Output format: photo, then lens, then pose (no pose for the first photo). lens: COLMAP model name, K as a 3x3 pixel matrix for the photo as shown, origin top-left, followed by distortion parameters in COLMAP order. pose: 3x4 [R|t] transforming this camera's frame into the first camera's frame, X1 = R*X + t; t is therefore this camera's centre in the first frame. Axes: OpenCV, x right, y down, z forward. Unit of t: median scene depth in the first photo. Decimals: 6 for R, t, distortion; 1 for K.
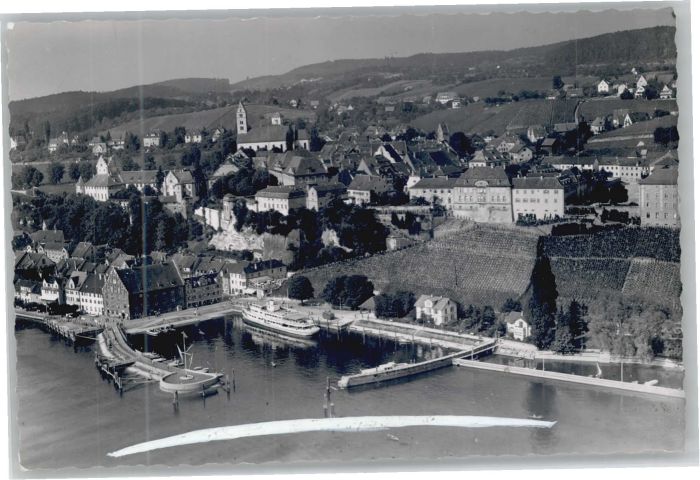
lens RADIAL K [[1030.7, 0, 334.8], [0, 1030.7, 263.1], [0, 0, 1]] dist [0.051408, 0.000000]
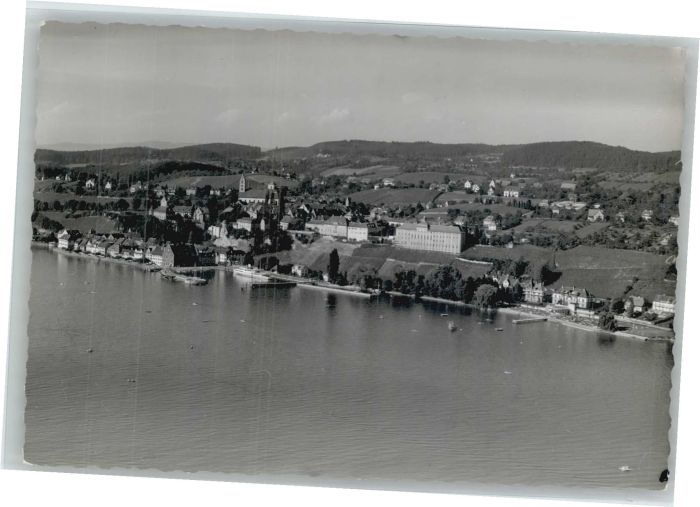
lens RADIAL K [[961.6, 0, 353.4], [0, 961.6, 257.1], [0, 0, 1]] dist [0.047487, 0.000000]
pose [[0.995739, 0.092185, -0.002568, 0.179717], [-0.092152, 0.993530, -0.066381, 0.121320], [-0.003568, 0.066335, 0.997791, -1.003984]]
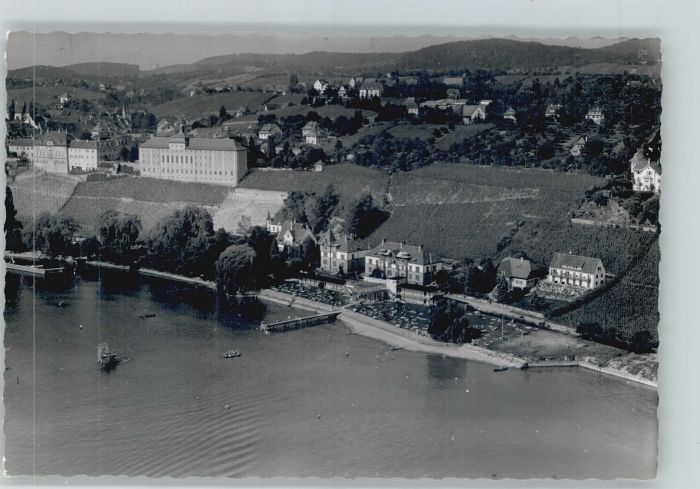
lens RADIAL K [[1002.7, 0, 346.2], [0, 1002.7, 244.5], [0, 0, 1]] dist [-0.005604, 0.000000]
pose [[0.996619, 0.042929, 0.070050, 0.415007], [-0.042388, 0.999059, -0.009184, 0.048682], [-0.070378, 0.006184, 0.997501, -0.326759]]
